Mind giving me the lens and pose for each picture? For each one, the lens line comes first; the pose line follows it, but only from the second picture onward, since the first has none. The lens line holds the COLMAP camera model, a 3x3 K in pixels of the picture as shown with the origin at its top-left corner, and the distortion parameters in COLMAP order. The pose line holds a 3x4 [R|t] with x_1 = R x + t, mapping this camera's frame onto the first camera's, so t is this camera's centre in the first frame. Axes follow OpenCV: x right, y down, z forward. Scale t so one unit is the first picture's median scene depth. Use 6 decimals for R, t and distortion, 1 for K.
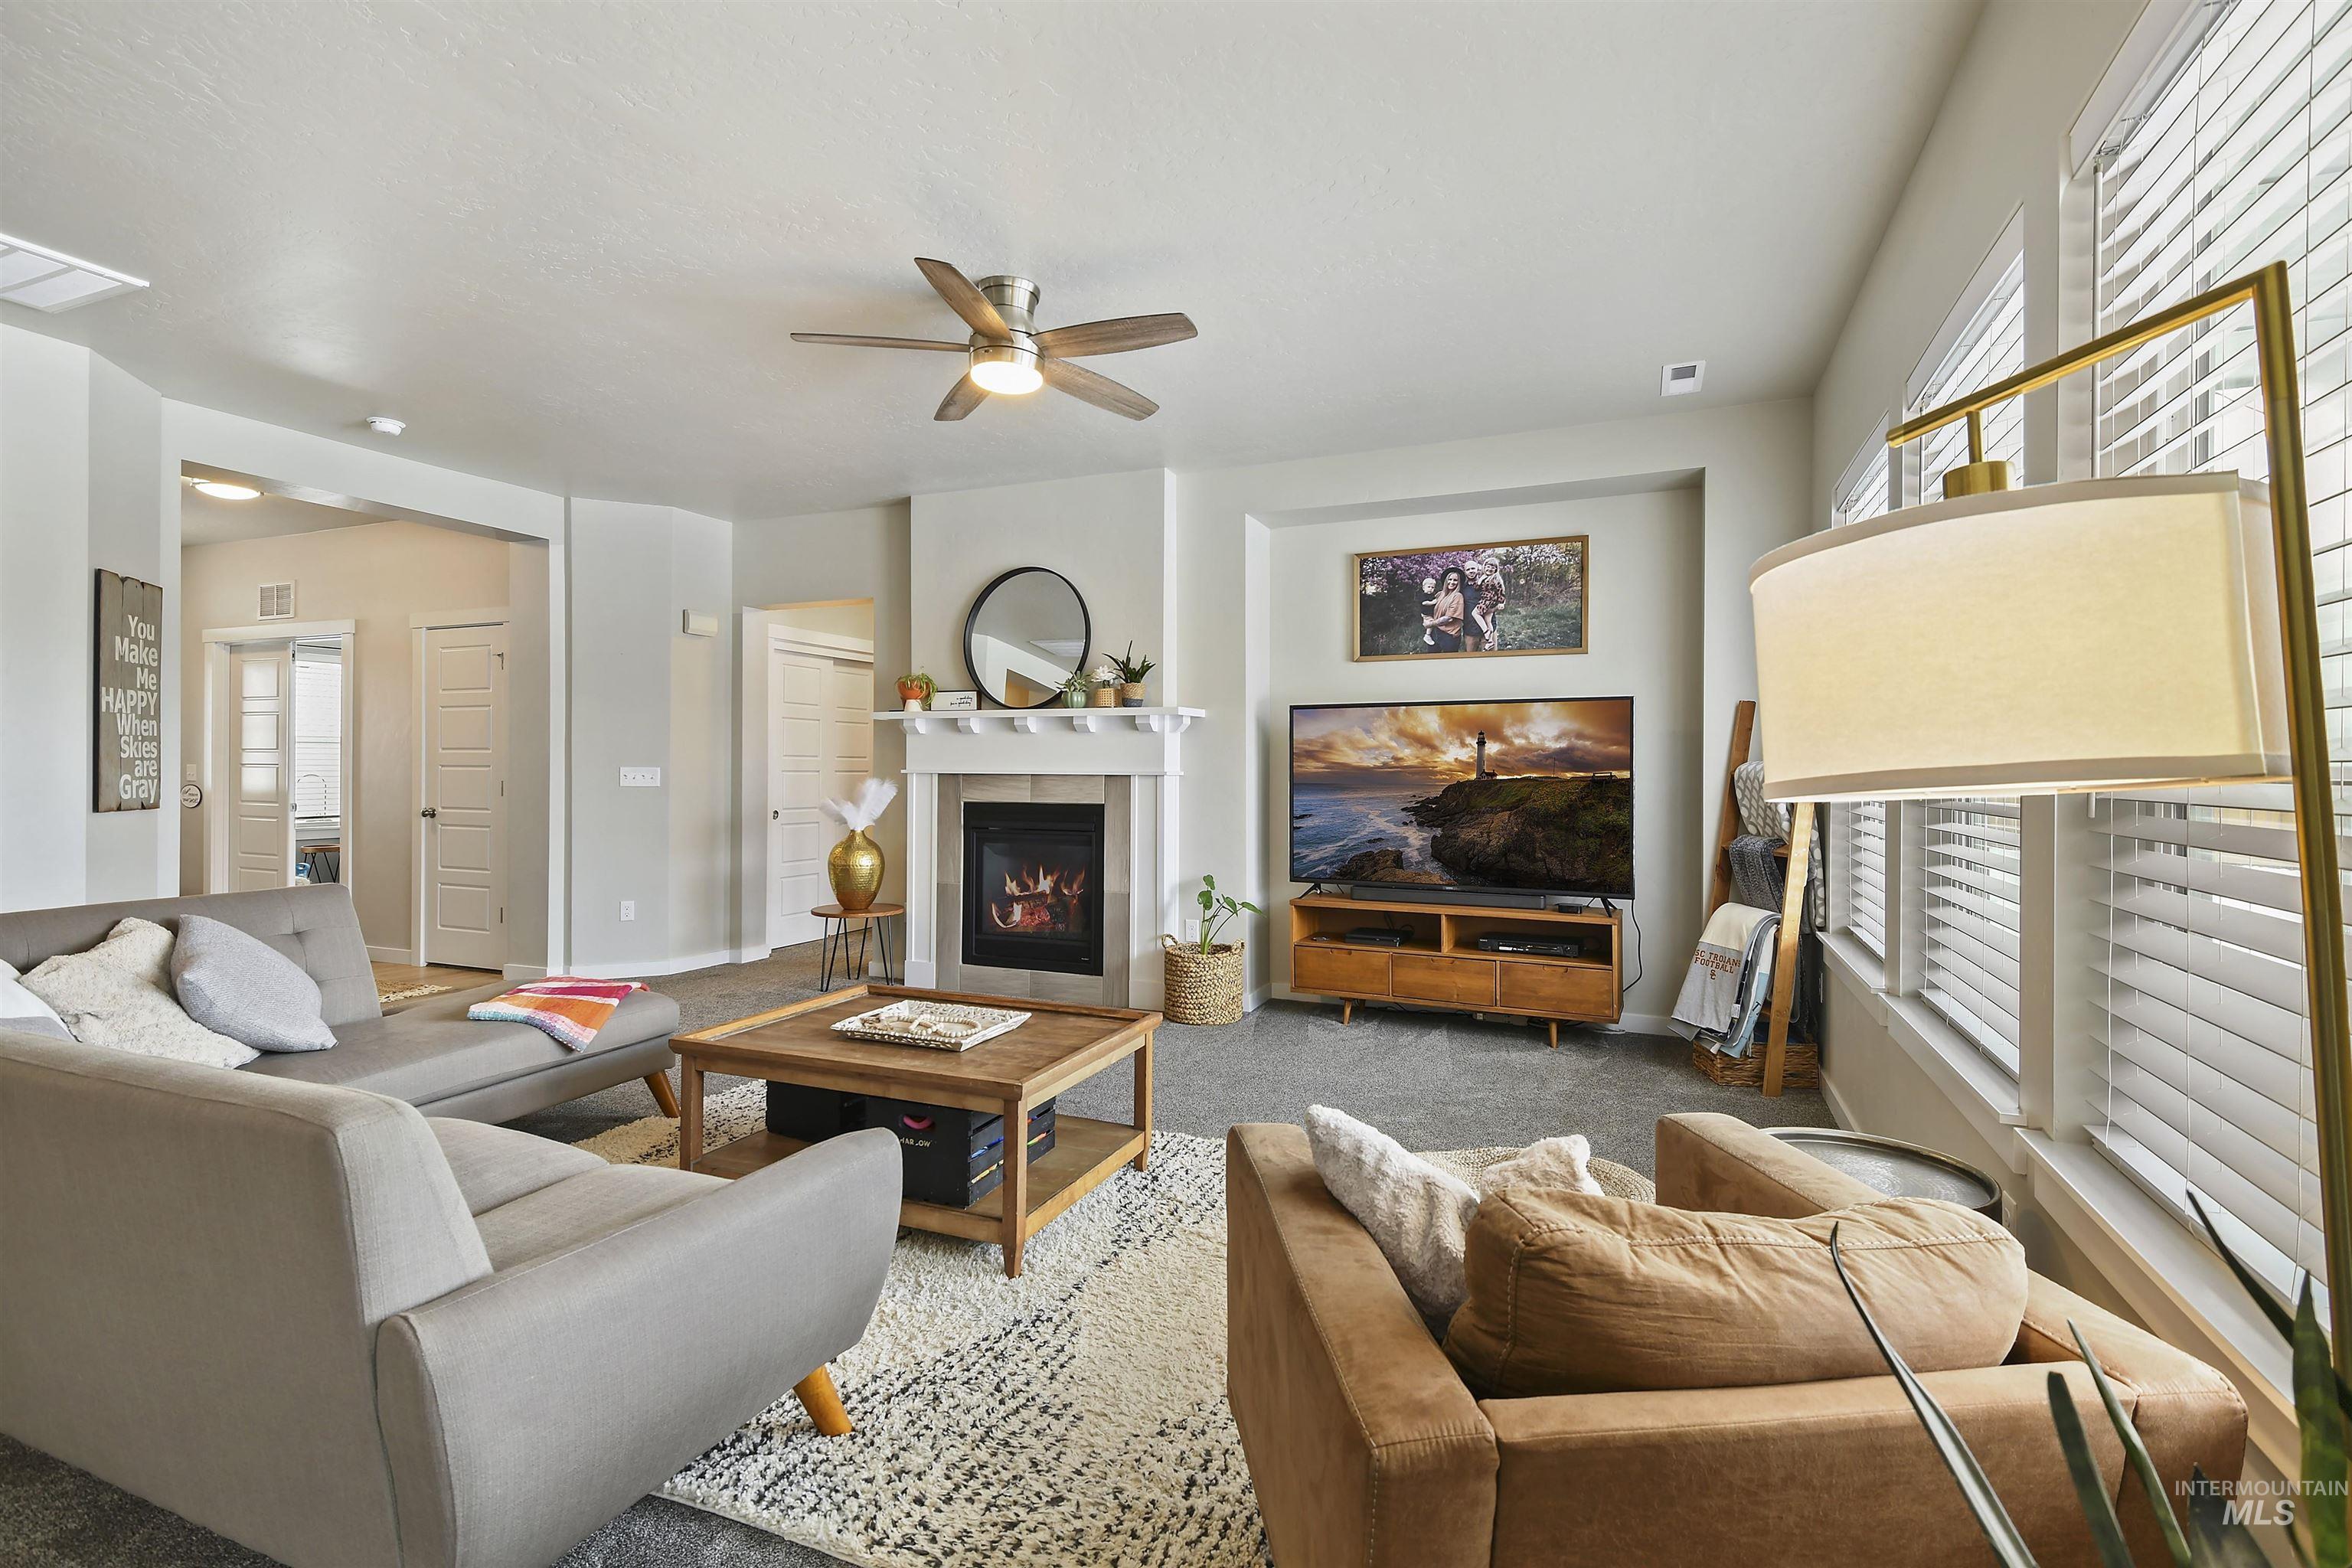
lens RADIAL K [[1079.3, 0, 1176.0], [0, 1079.3, 784.0], [0, 0, 1]] dist [0.000091, -0.000172]
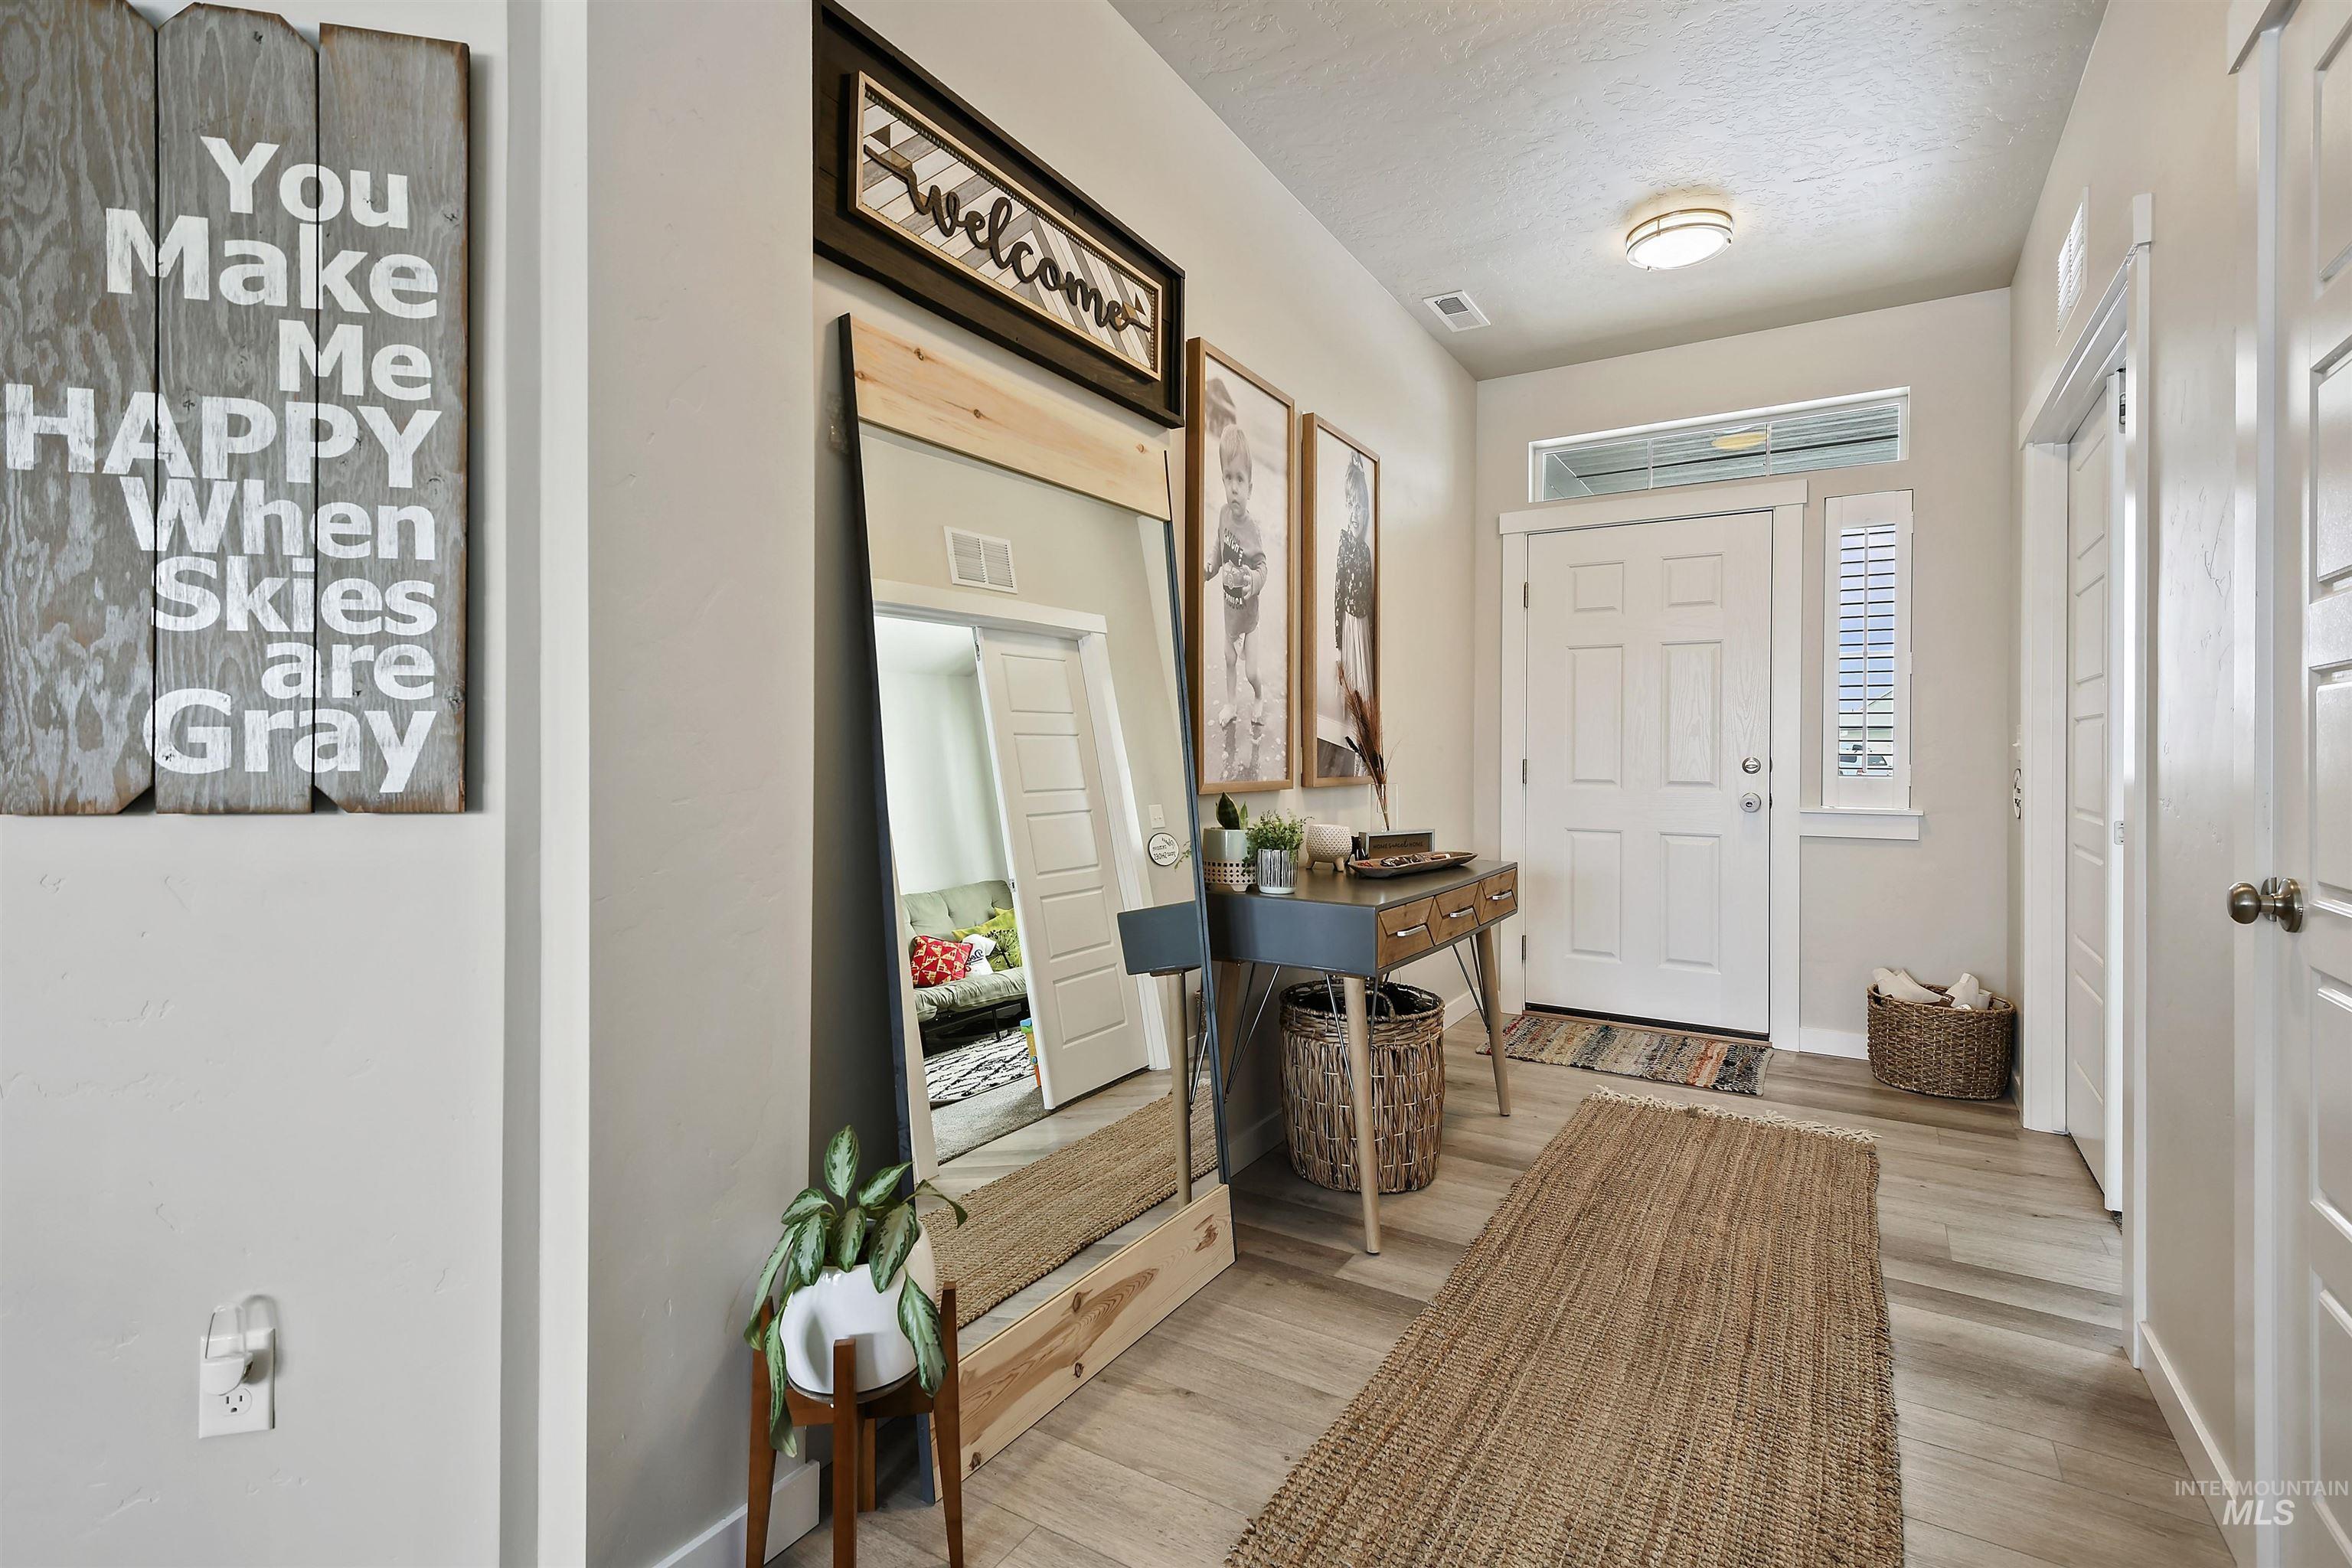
lens RADIAL K [[1079.3, 0, 1176.0], [0, 1079.3, 784.0], [0, 0, 1]] dist [0.000091, -0.000172]
pose [[-0.141736, -0.000355, -0.989904, -0.415210], [-0.020072, 0.999795, 0.002515, 0.006206], [0.989701, 0.020226, -0.141714, 0.747672]]
